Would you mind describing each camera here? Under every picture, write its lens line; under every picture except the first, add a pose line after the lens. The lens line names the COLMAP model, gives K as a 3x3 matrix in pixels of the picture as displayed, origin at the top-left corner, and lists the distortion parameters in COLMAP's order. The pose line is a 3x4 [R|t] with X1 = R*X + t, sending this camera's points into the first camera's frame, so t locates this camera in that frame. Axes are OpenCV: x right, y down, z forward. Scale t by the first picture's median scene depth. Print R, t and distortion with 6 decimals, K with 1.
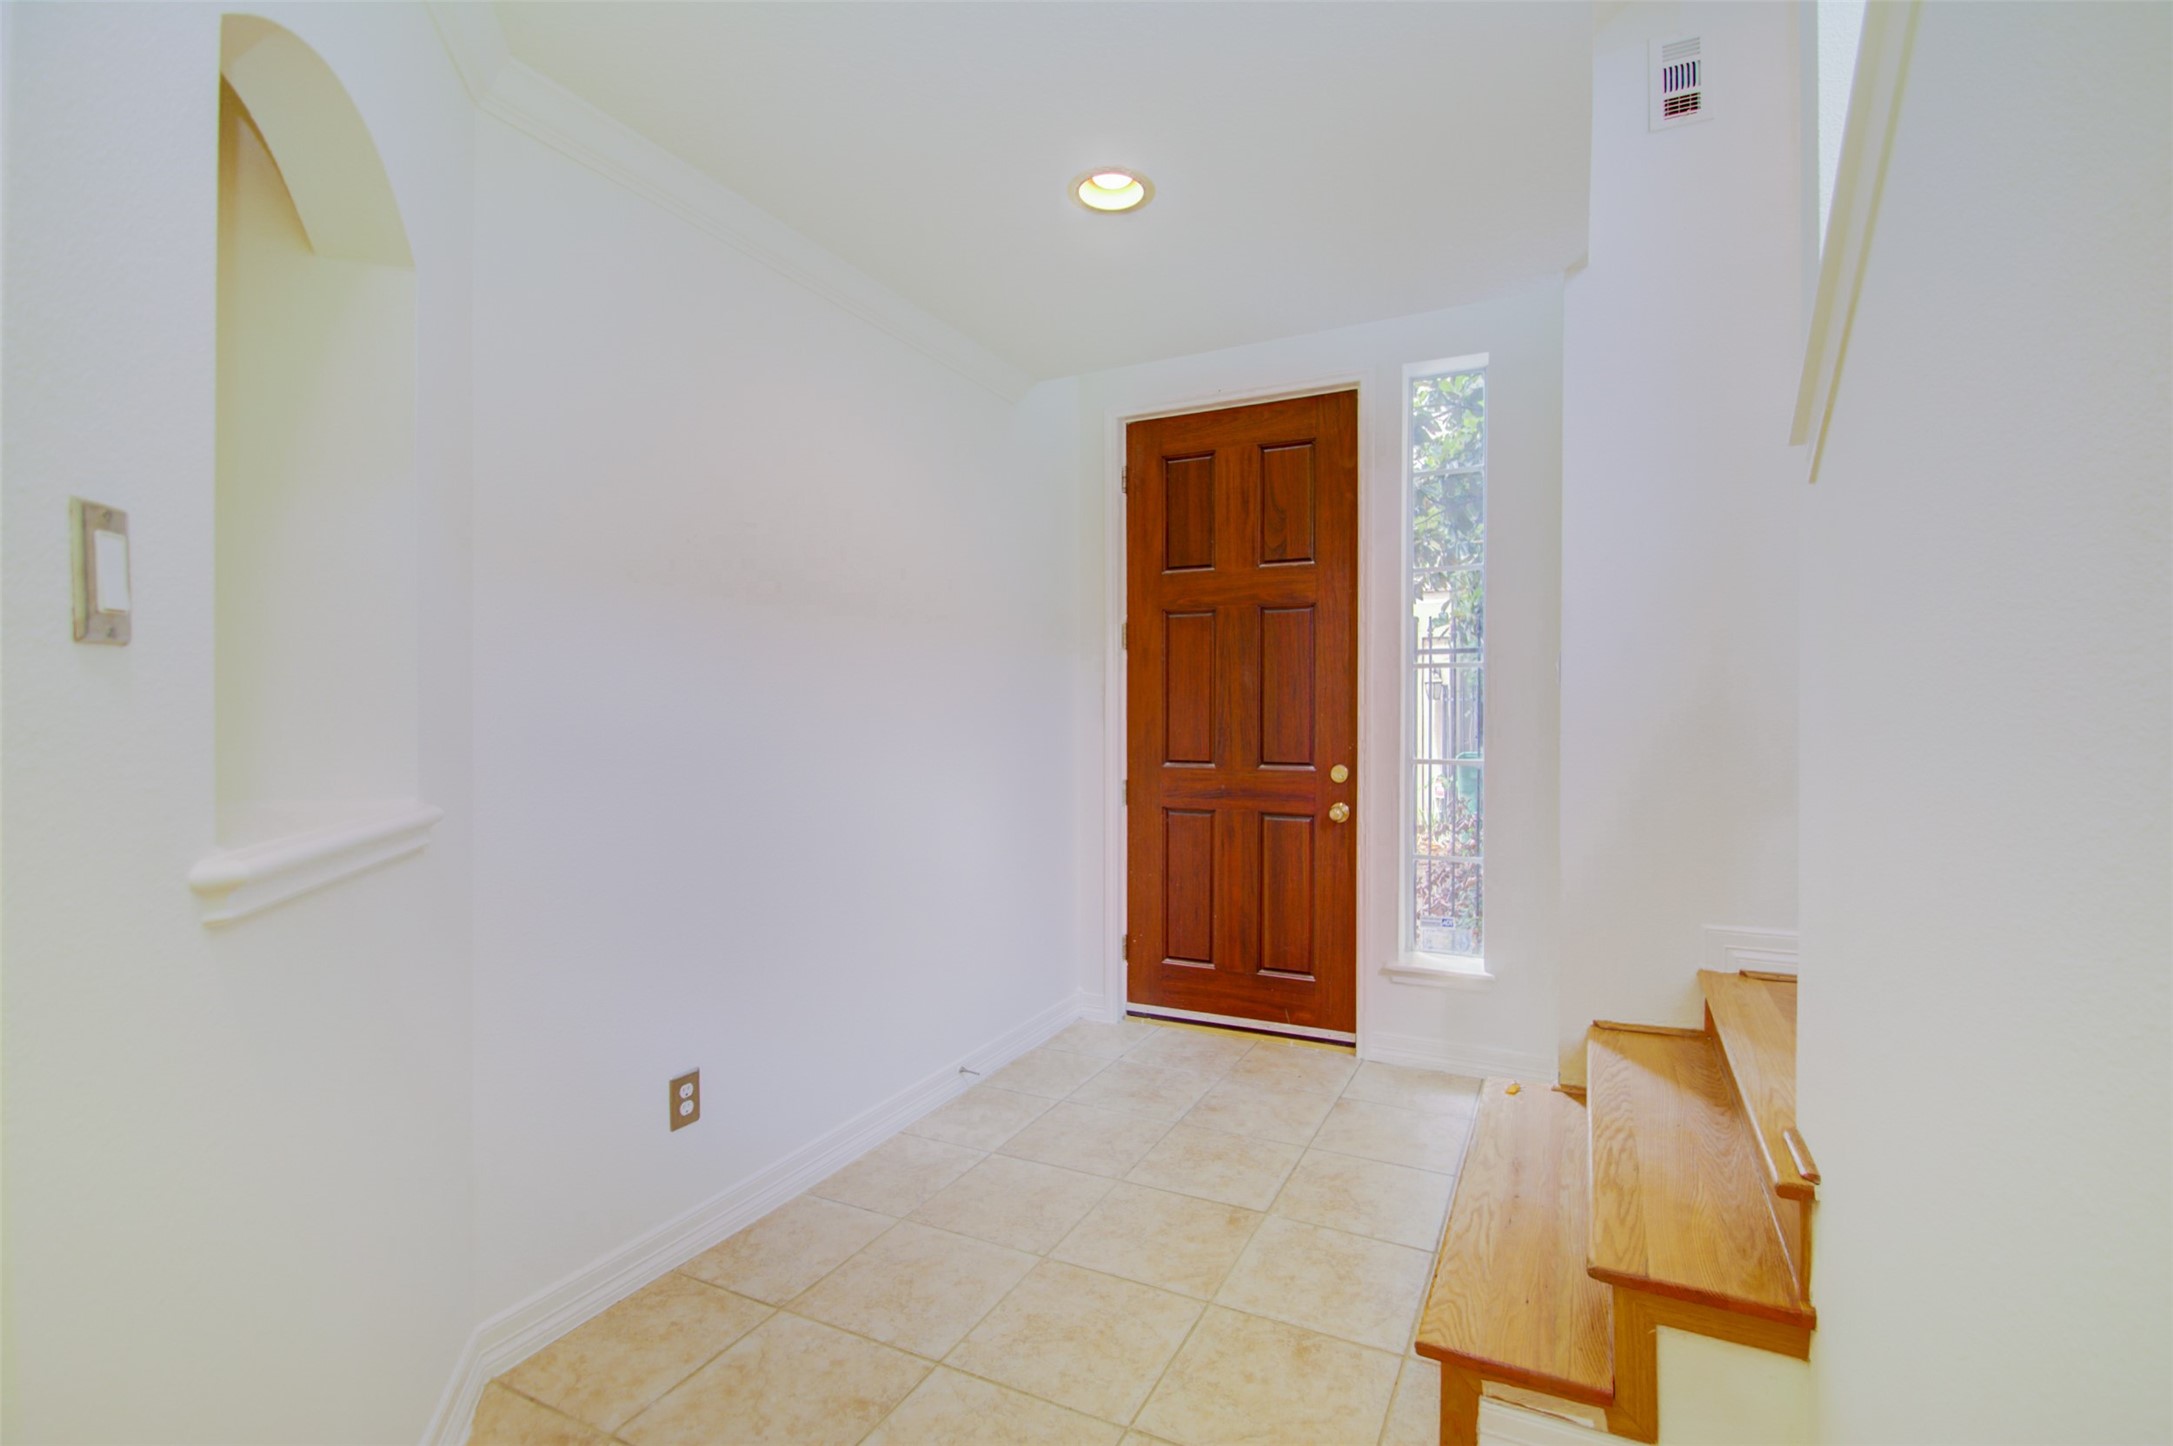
lens RADIAL K [[984.5, 0, 1083.6], [0, 984.5, 722.0], [0, 0, 1]] dist [0.002586, -0.000697]
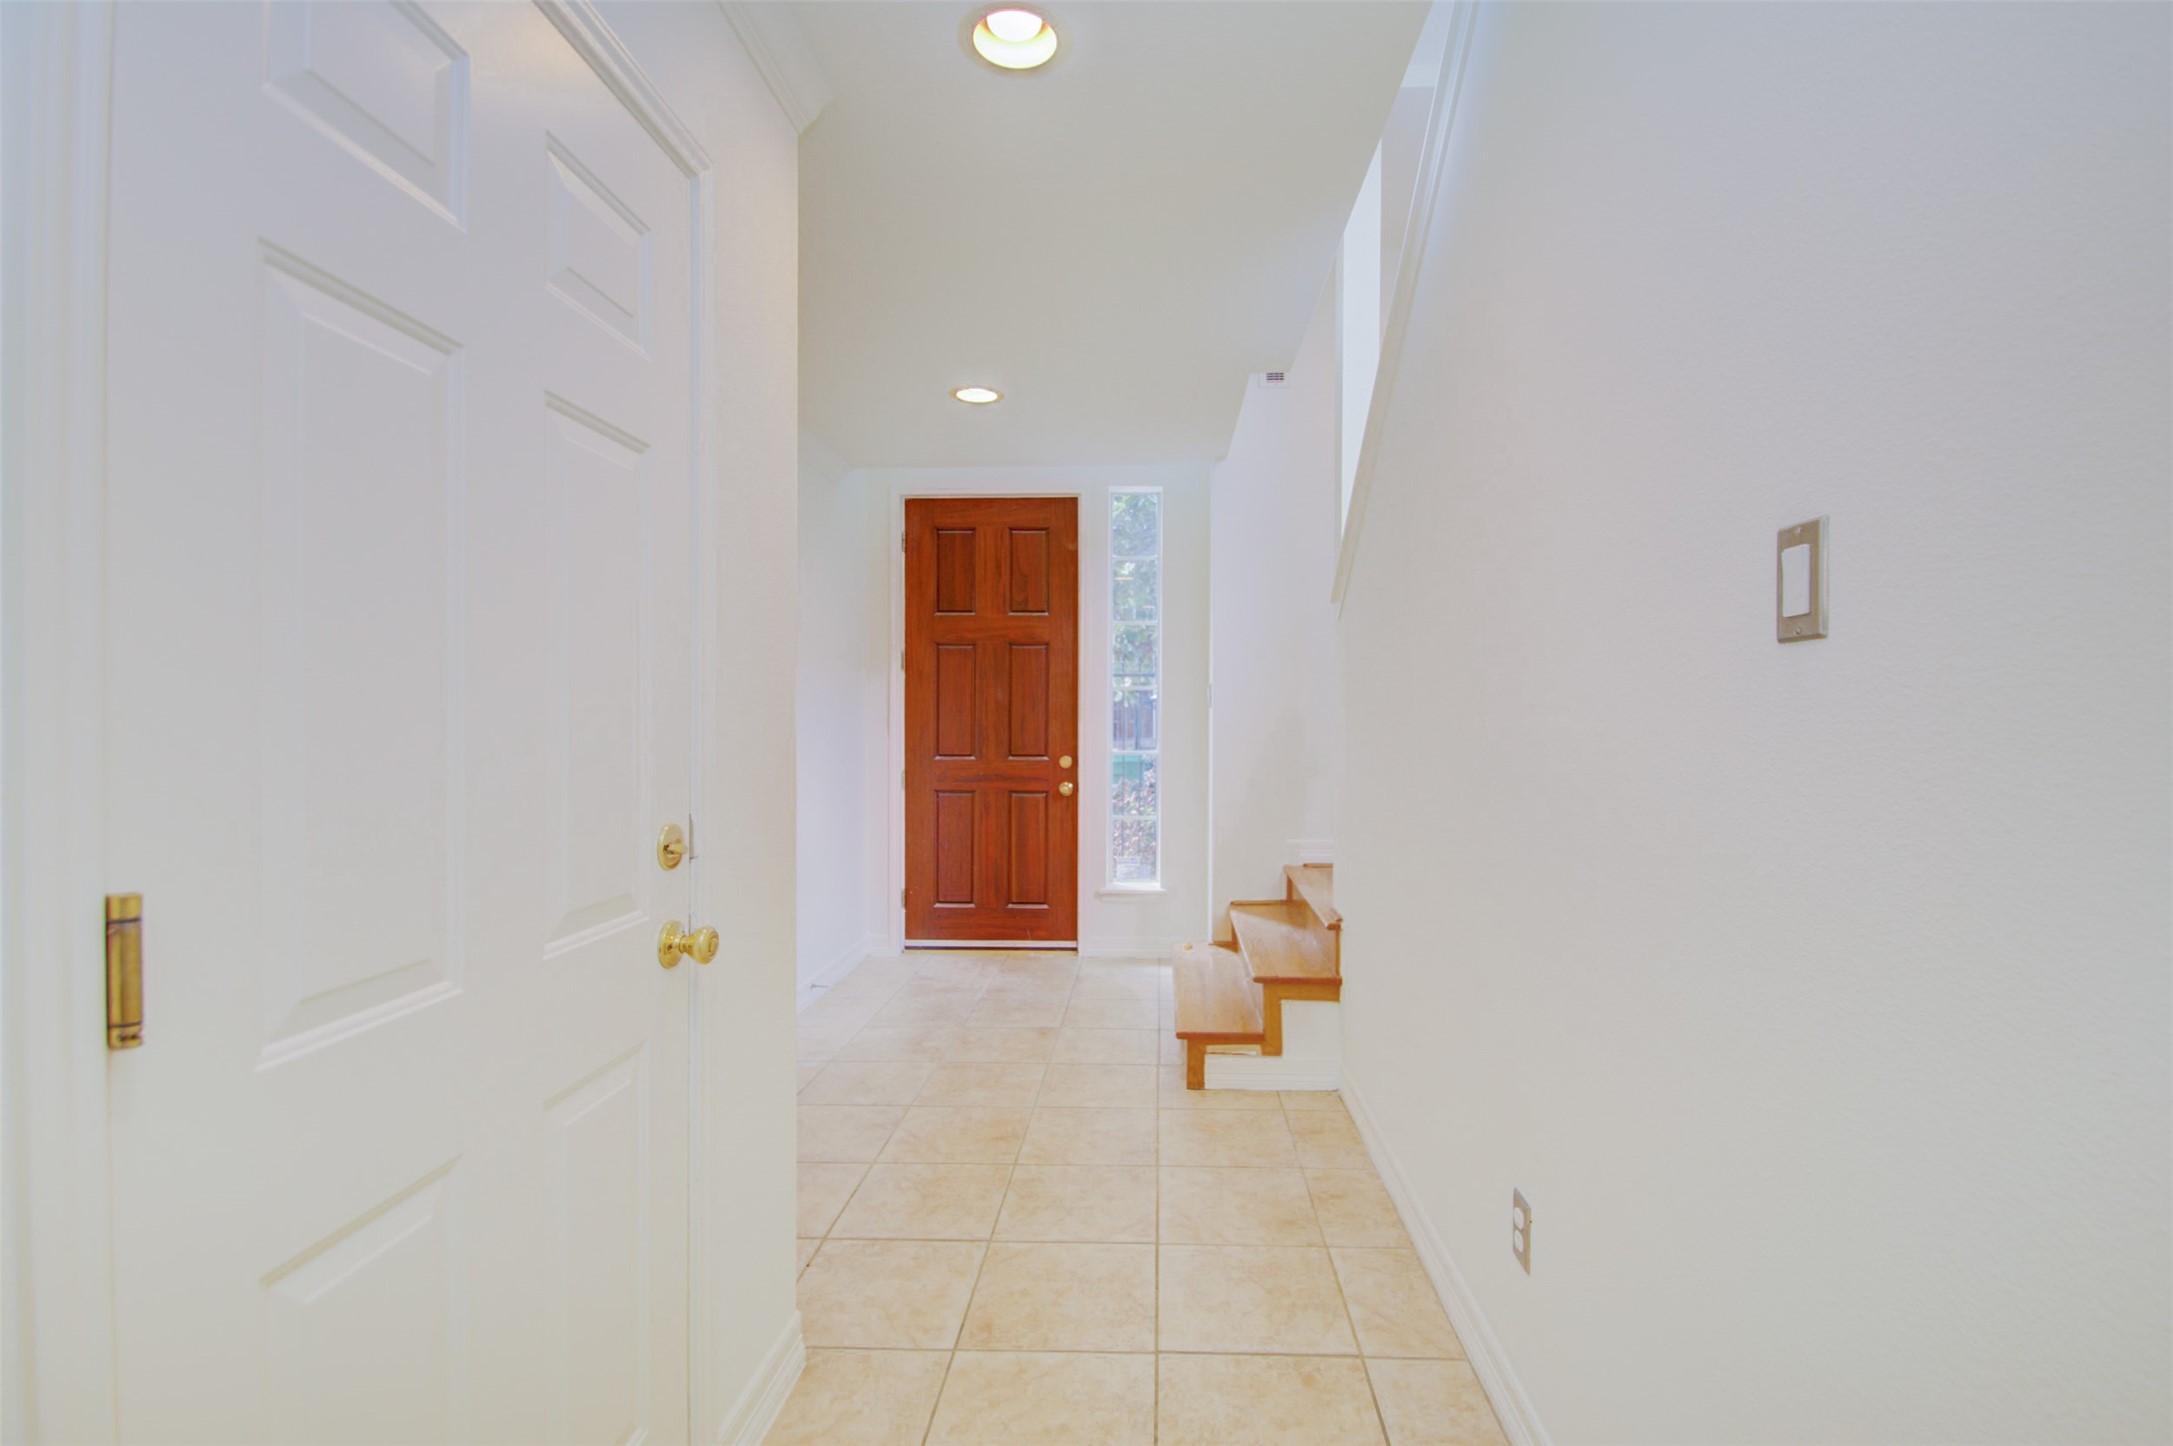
lens RADIAL K [[984.5, 0, 1094.1], [0, 984.5, 722.0], [0, 0, 1]] dist [0.002586, -0.000697]
pose [[0.921526, 0.001725, 0.388314, -0.258708], [0.001485, 0.999967, -0.007966, 0.005958], [-0.388315, 0.007917, 0.921493, -0.340198]]
